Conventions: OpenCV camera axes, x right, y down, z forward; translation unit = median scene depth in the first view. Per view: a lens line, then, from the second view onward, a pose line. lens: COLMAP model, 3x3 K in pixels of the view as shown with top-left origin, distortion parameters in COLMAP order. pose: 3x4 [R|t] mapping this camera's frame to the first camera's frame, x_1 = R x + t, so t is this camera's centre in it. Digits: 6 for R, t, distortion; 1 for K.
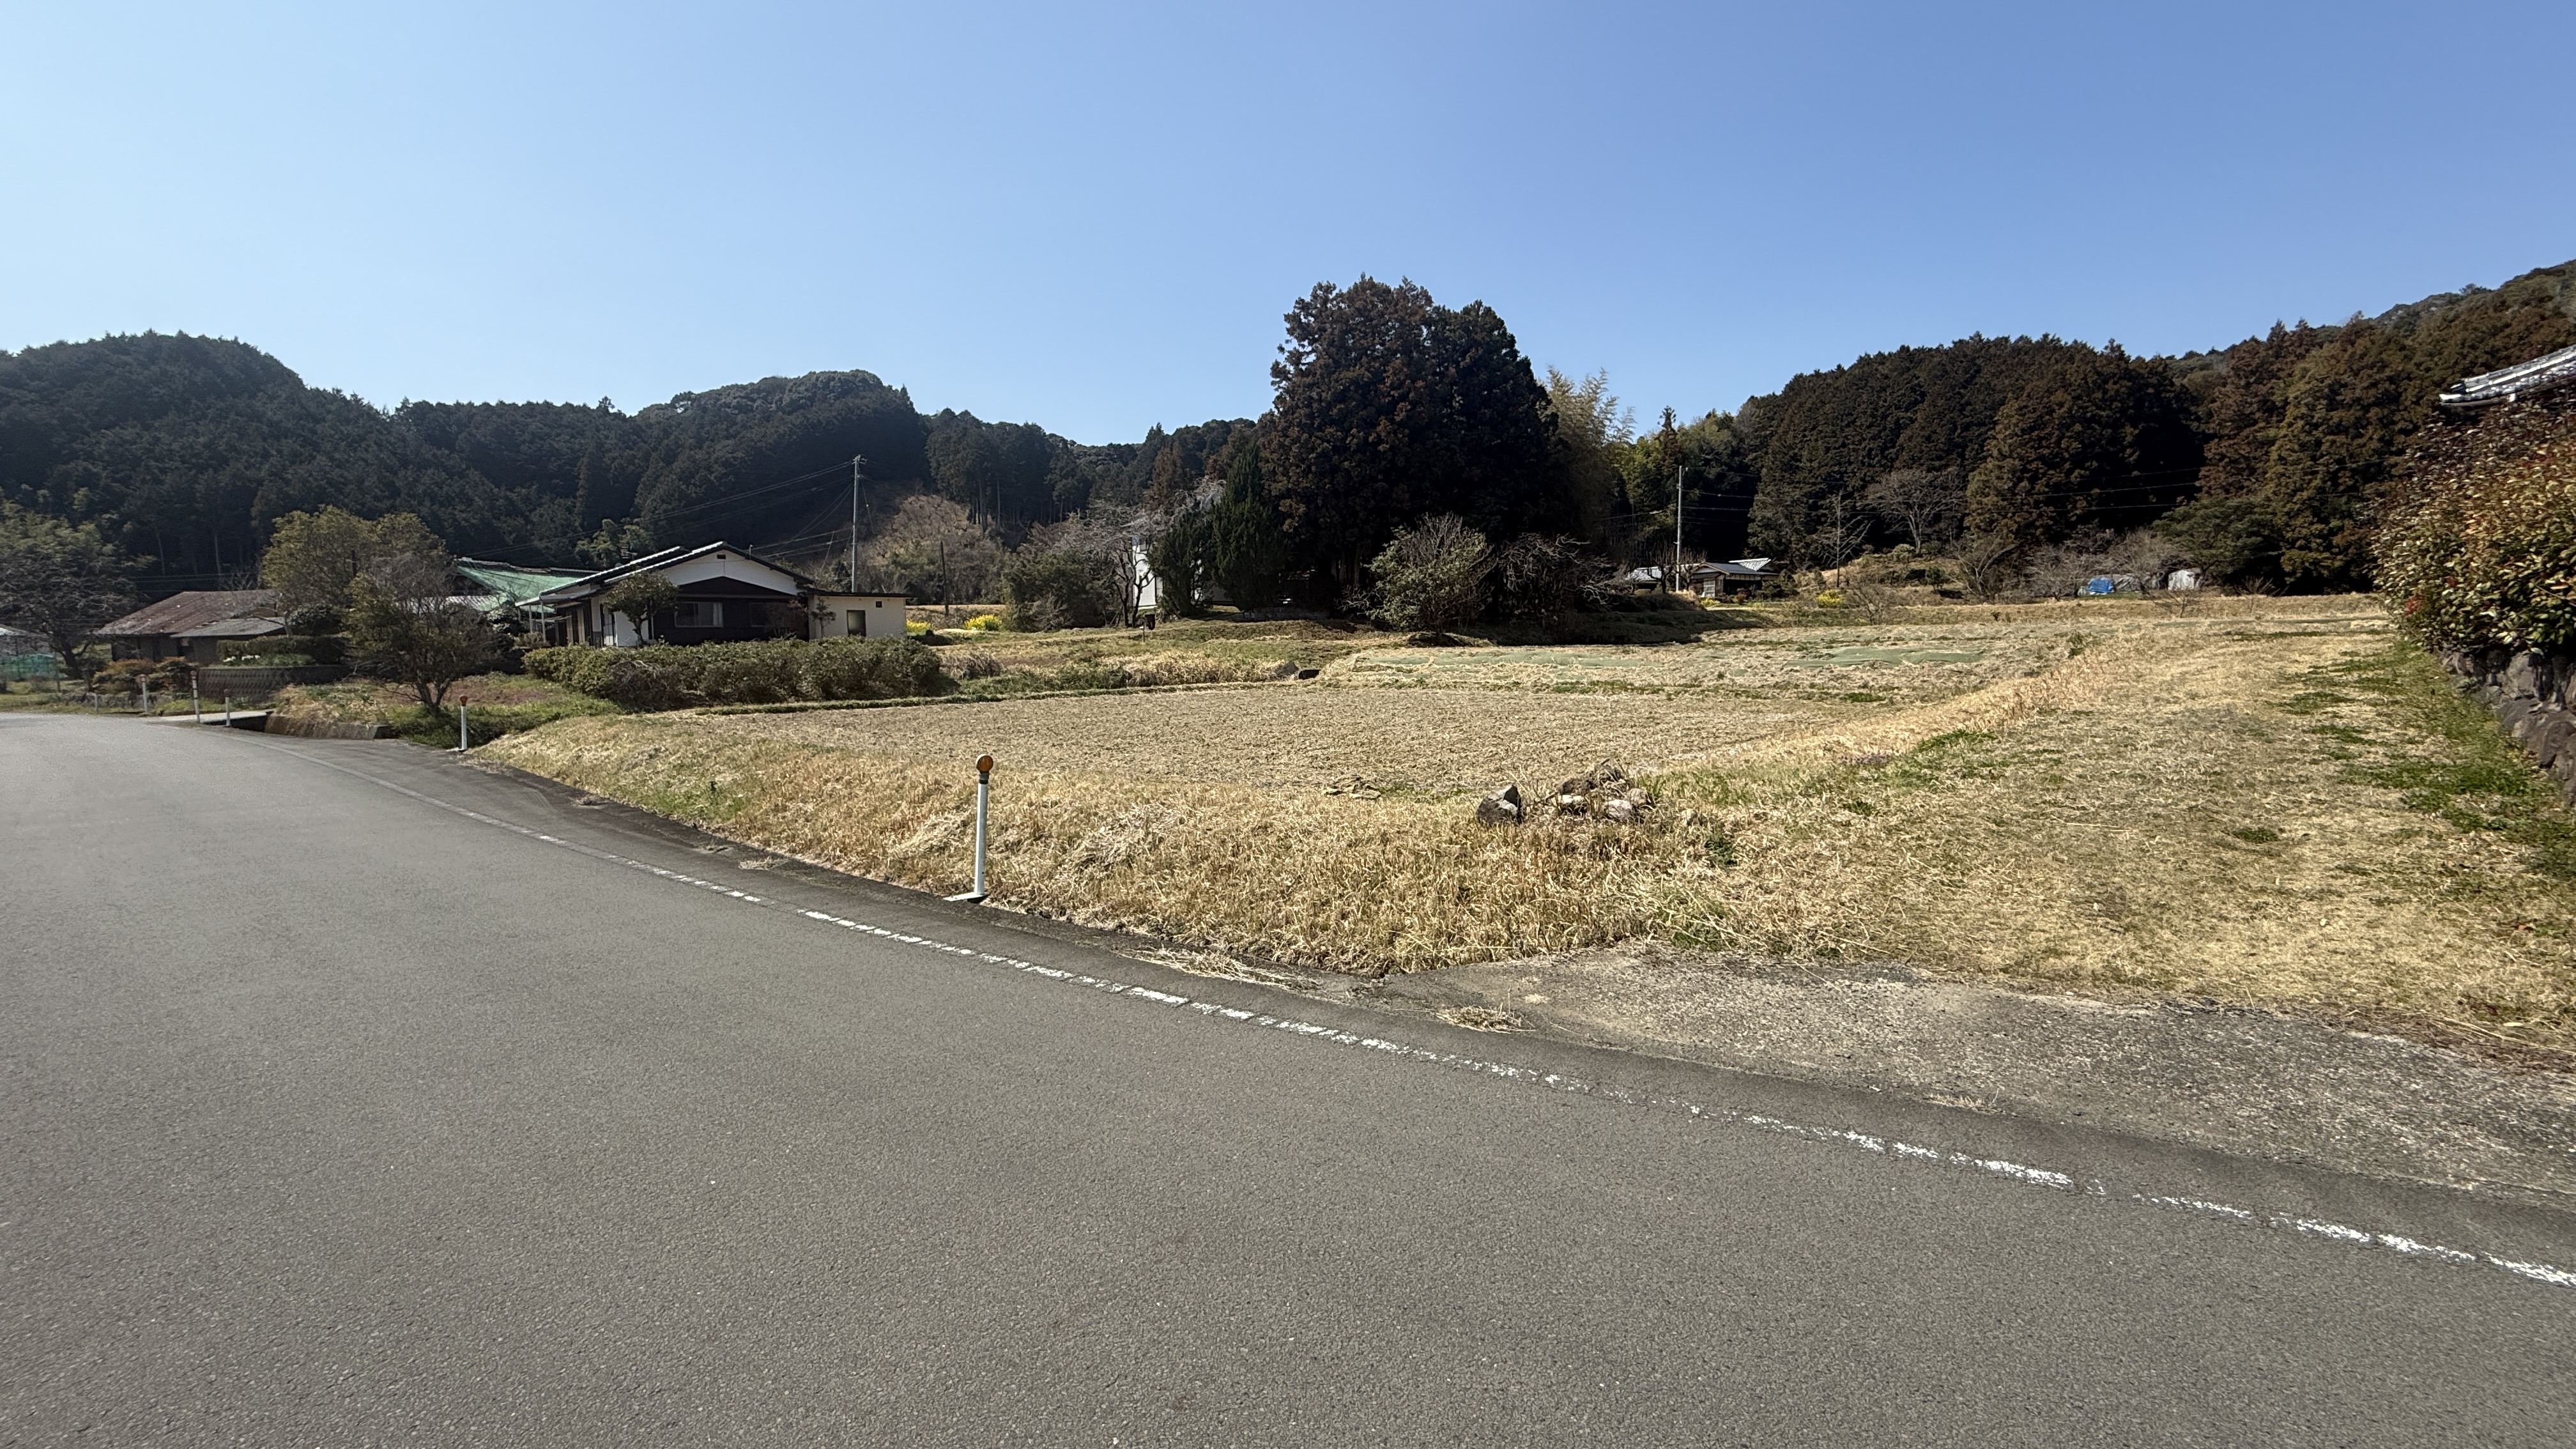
lens RADIAL K [[1018.1, 0, 1282.1], [0, 1018.1, 721.1], [0, 0, 1]] dist [-0.001389, -0.000243]
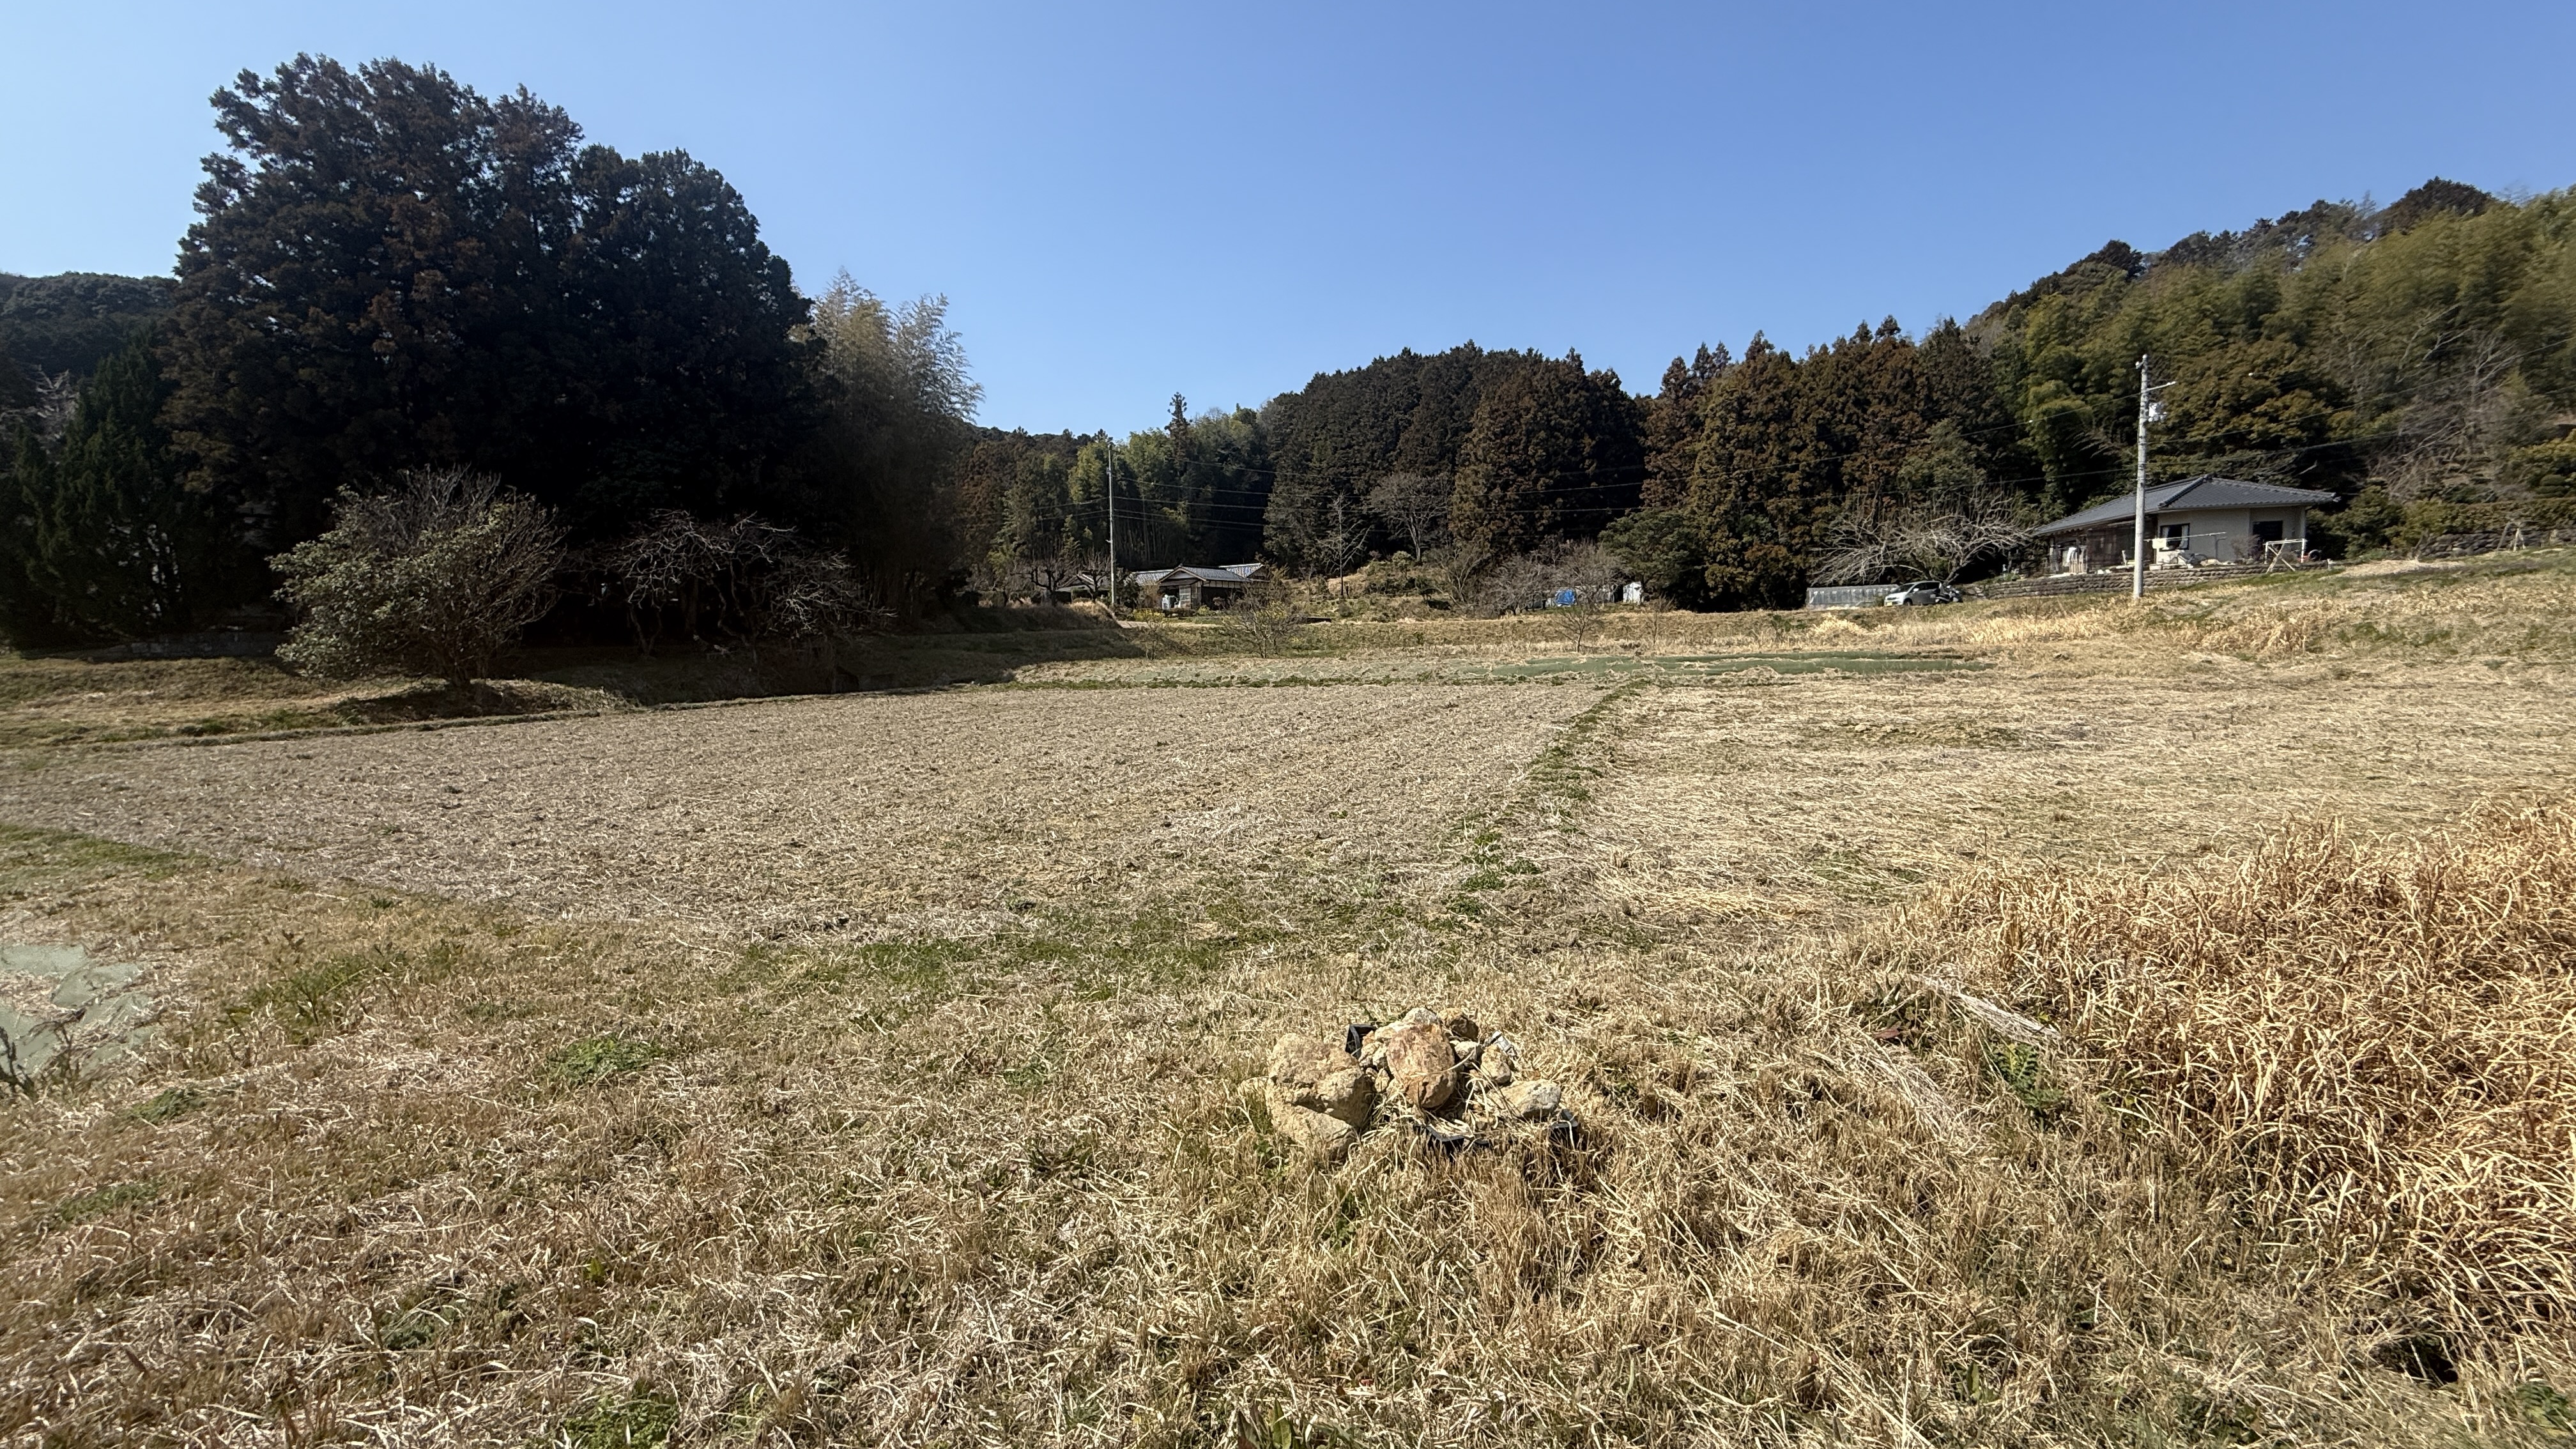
lens RADIAL K [[1018.1, 0, 1282.1], [0, 1018.1, 721.1], [0, 0, 1]] dist [-0.001389, -0.000243]
pose [[0.937590, -0.034205, 0.346057, 0.202290], [0.034514, 0.999390, 0.005271, -0.028839], [-0.346026, 0.007002, 0.938199, 0.175012]]
